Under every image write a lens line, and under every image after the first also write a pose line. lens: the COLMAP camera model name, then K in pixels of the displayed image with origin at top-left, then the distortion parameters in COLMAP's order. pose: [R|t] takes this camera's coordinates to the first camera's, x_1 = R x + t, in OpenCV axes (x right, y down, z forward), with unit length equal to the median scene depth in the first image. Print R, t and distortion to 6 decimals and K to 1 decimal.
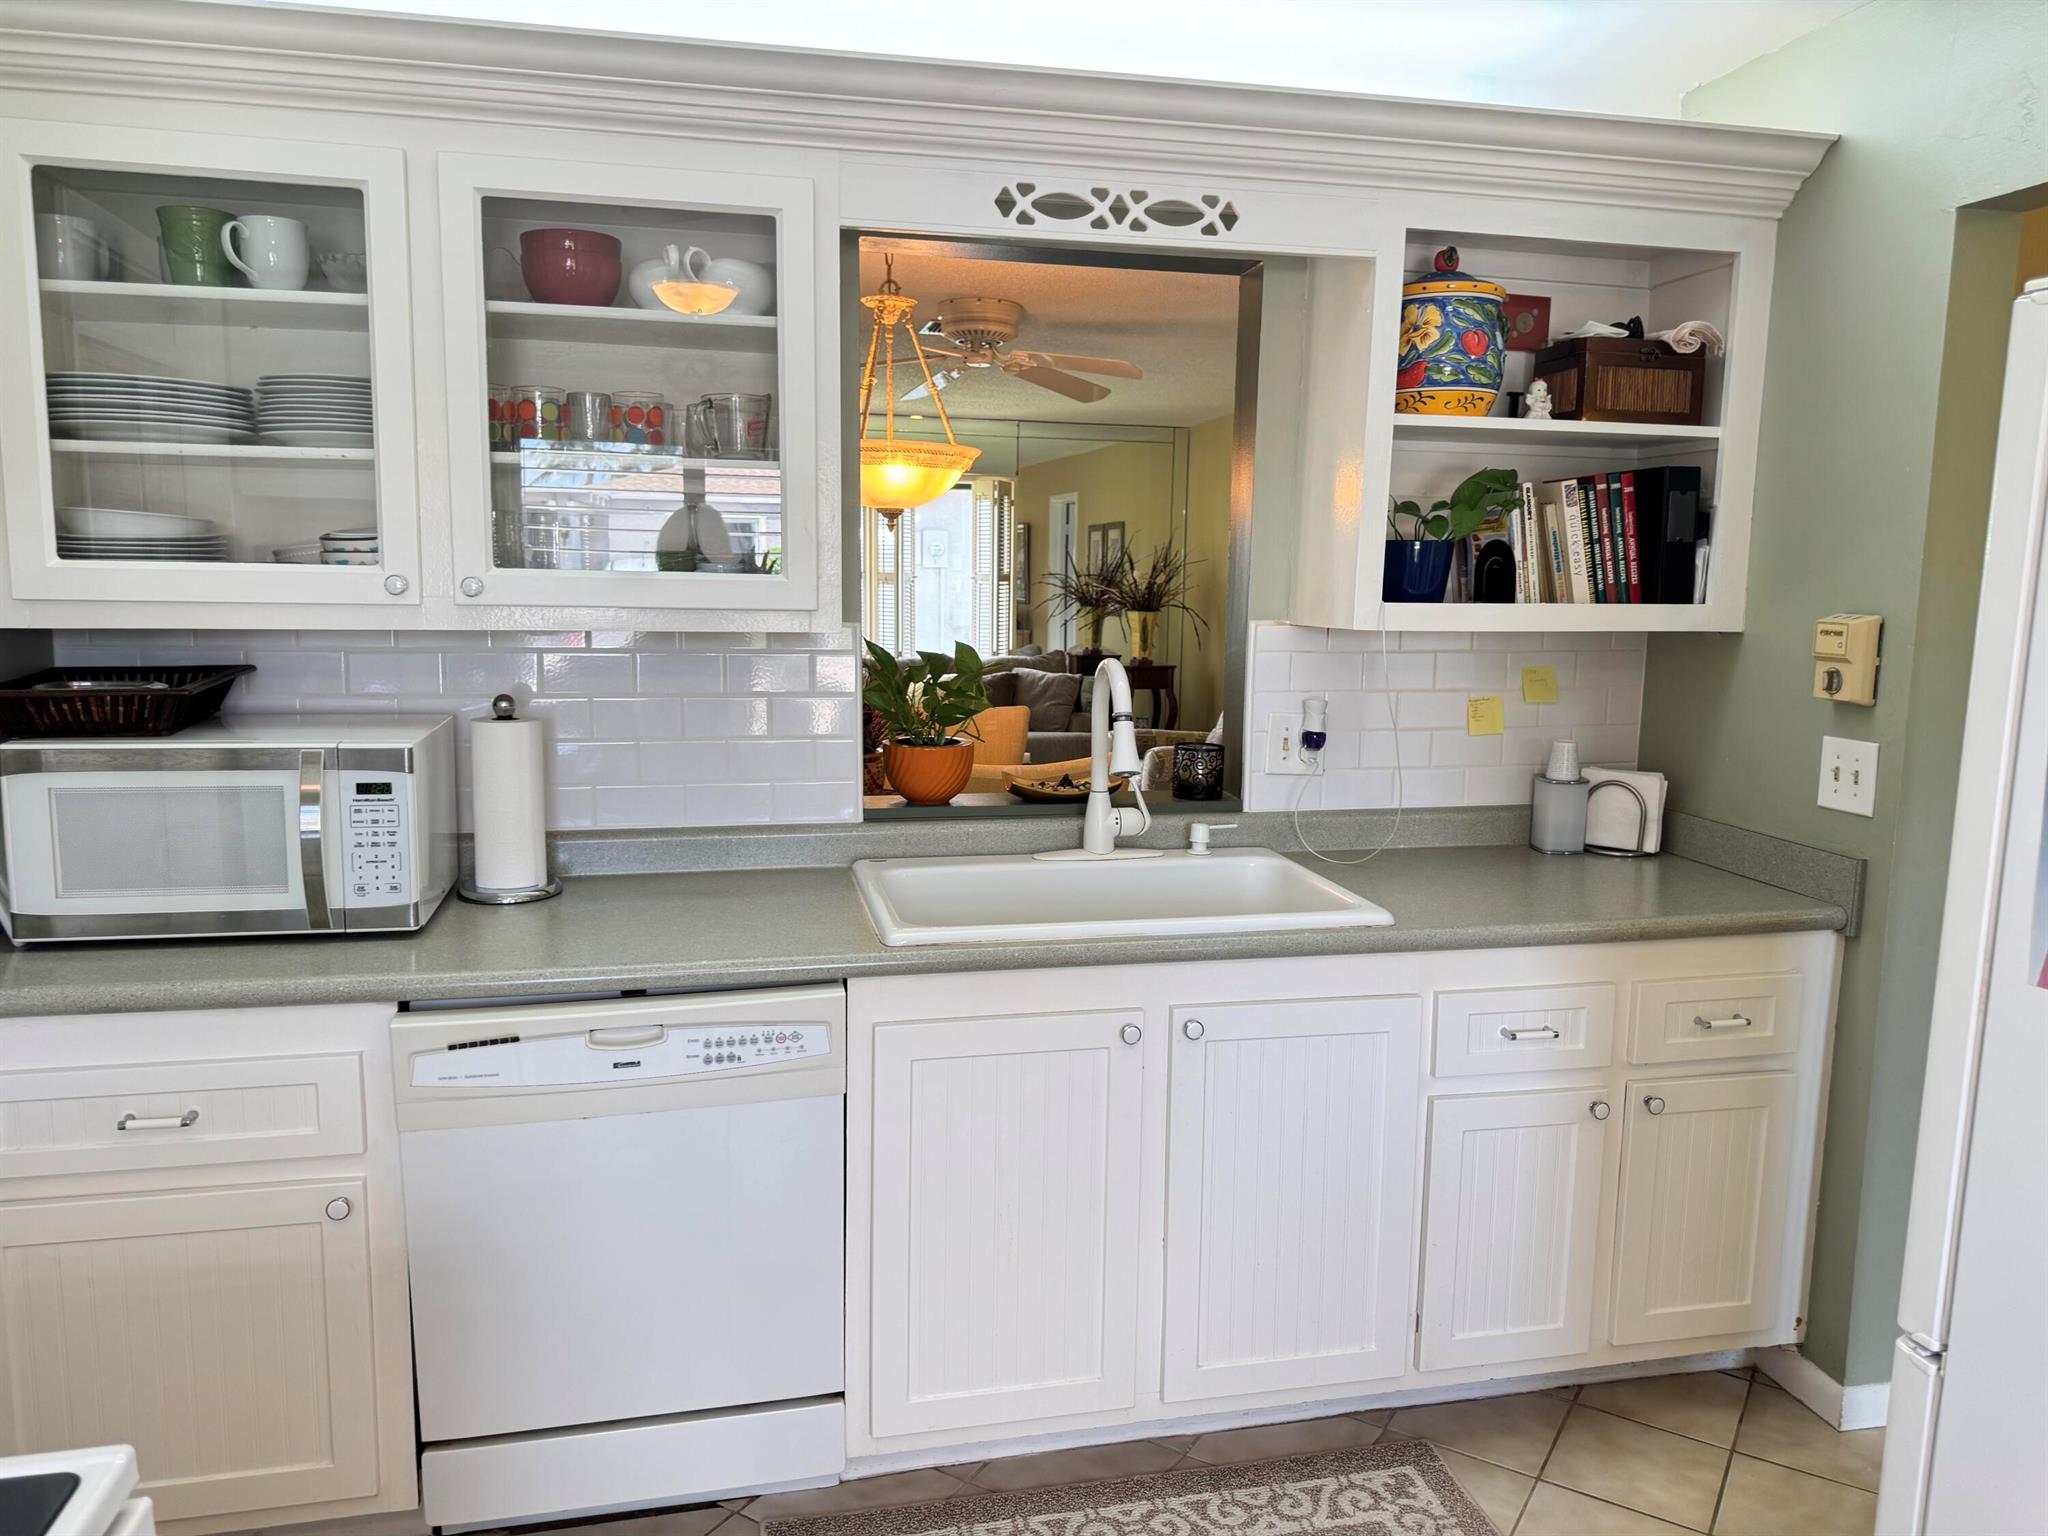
lens RADIAL K [[1445.4, 0, 1025.3], [0, 1445.4, 768.1], [0, 0, 1]] dist [0.048336, -0.063218]
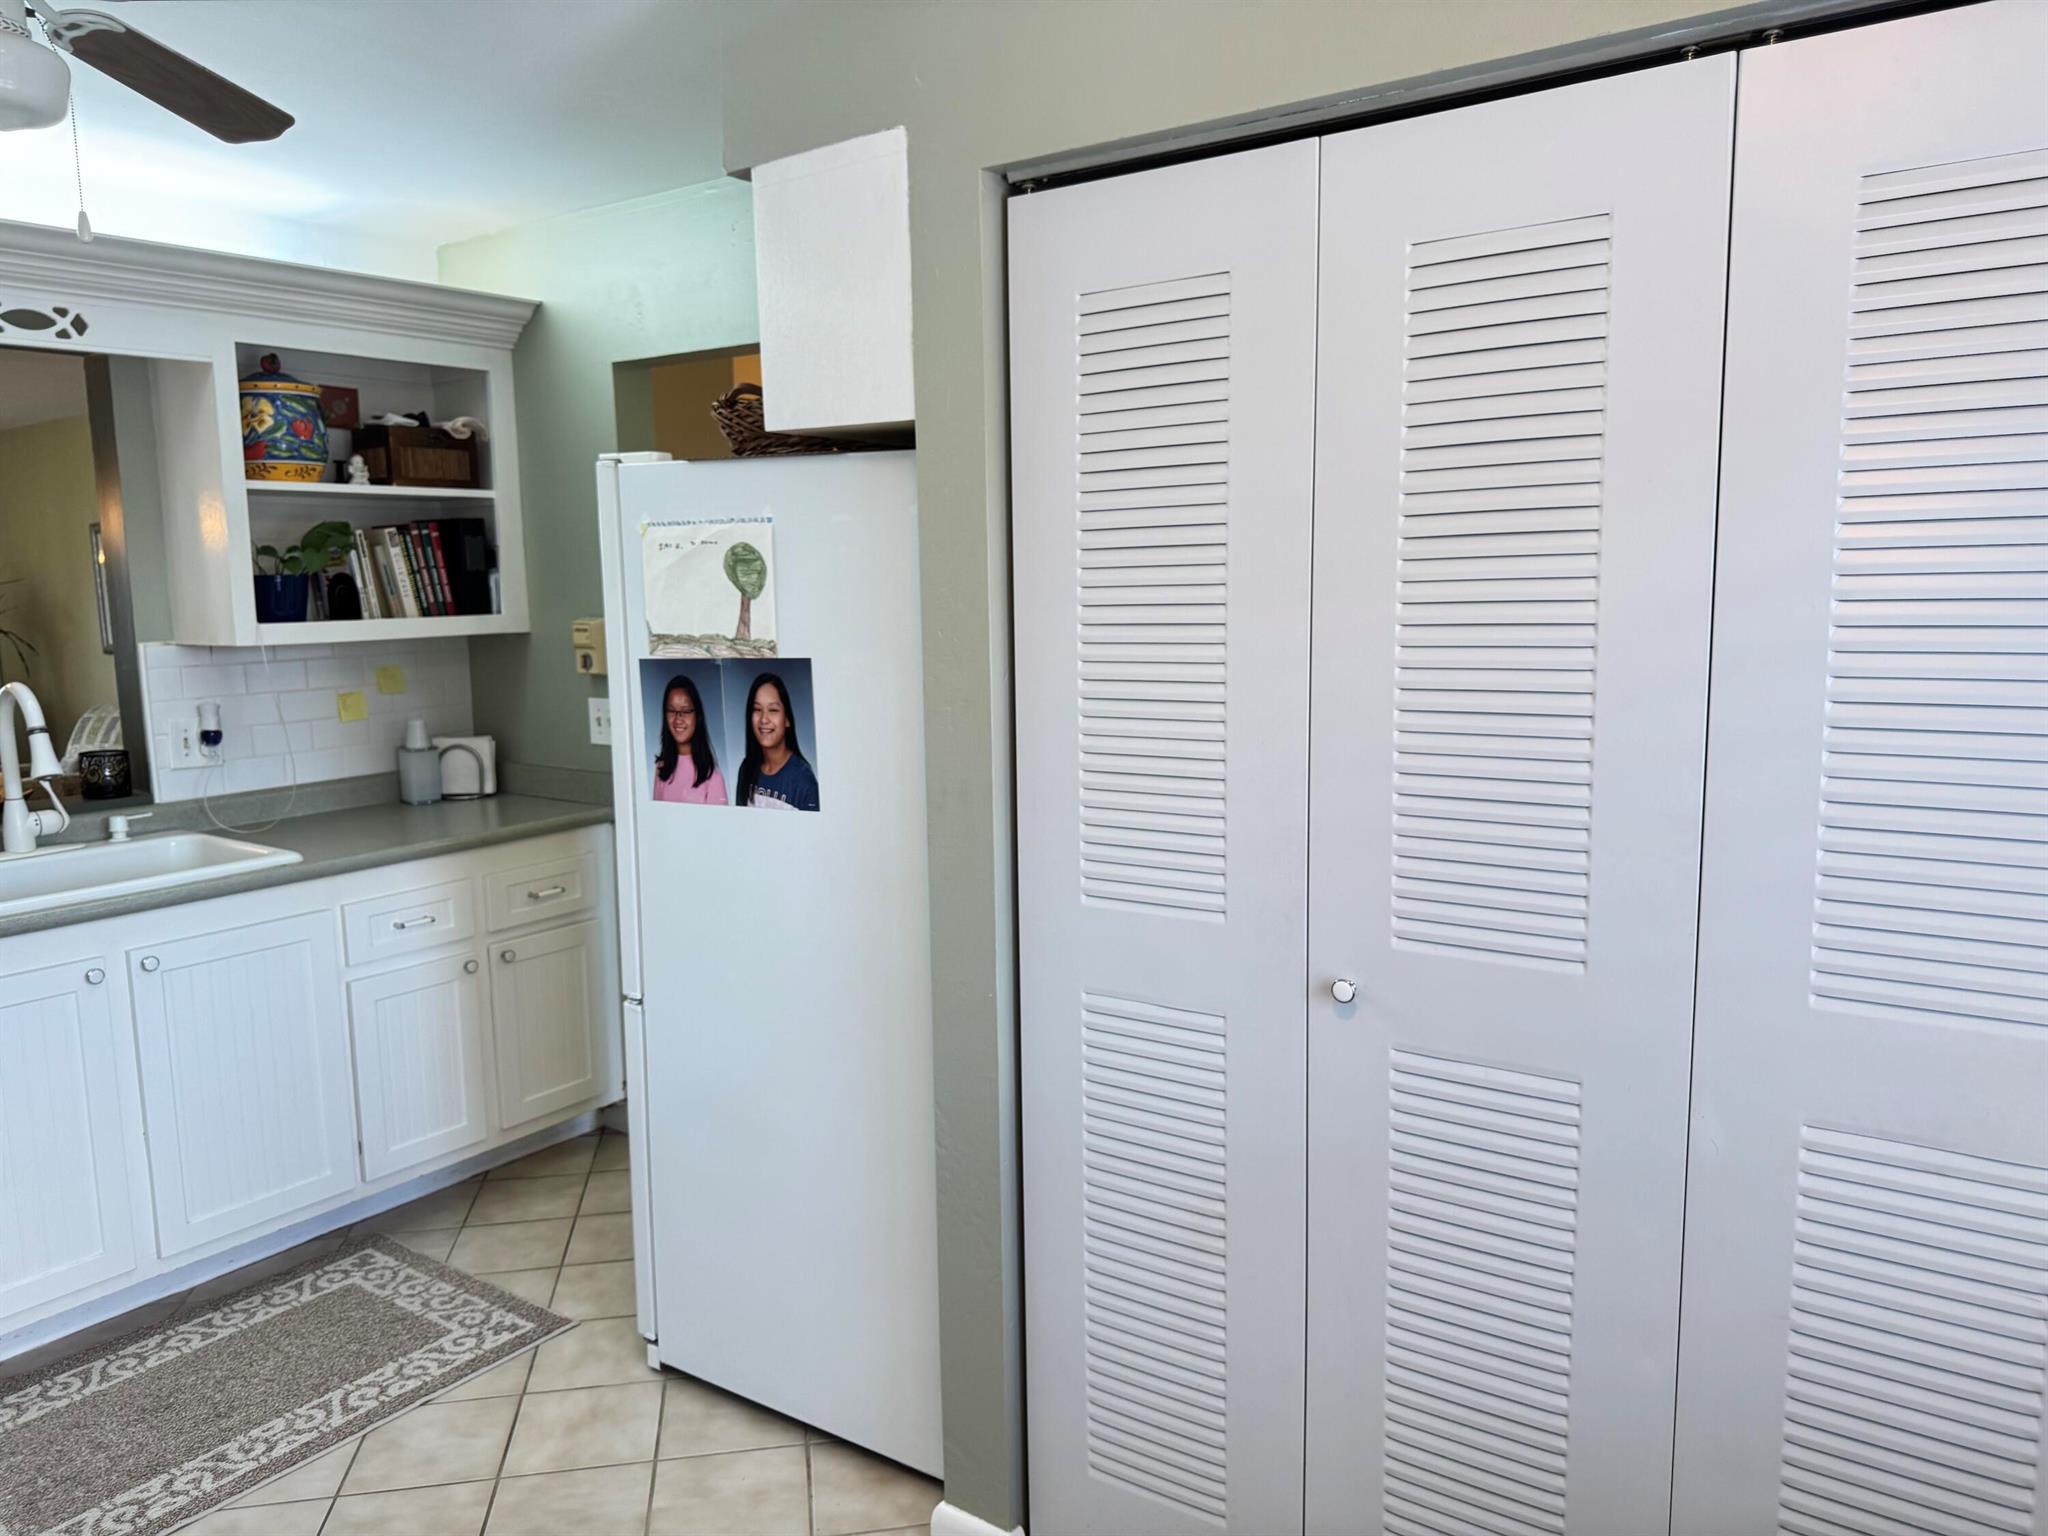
lens RADIAL K [[1445.4, 0, 1011.7], [0, 1445.4, 762.2], [0, 0, 1]] dist [0.048336, -0.063218]
pose [[0.740271, -0.118337, 0.661813, -0.131463], [0.121922, 0.991695, 0.040946, 0.036920], [-0.661161, 0.050378, 0.748550, -0.418156]]
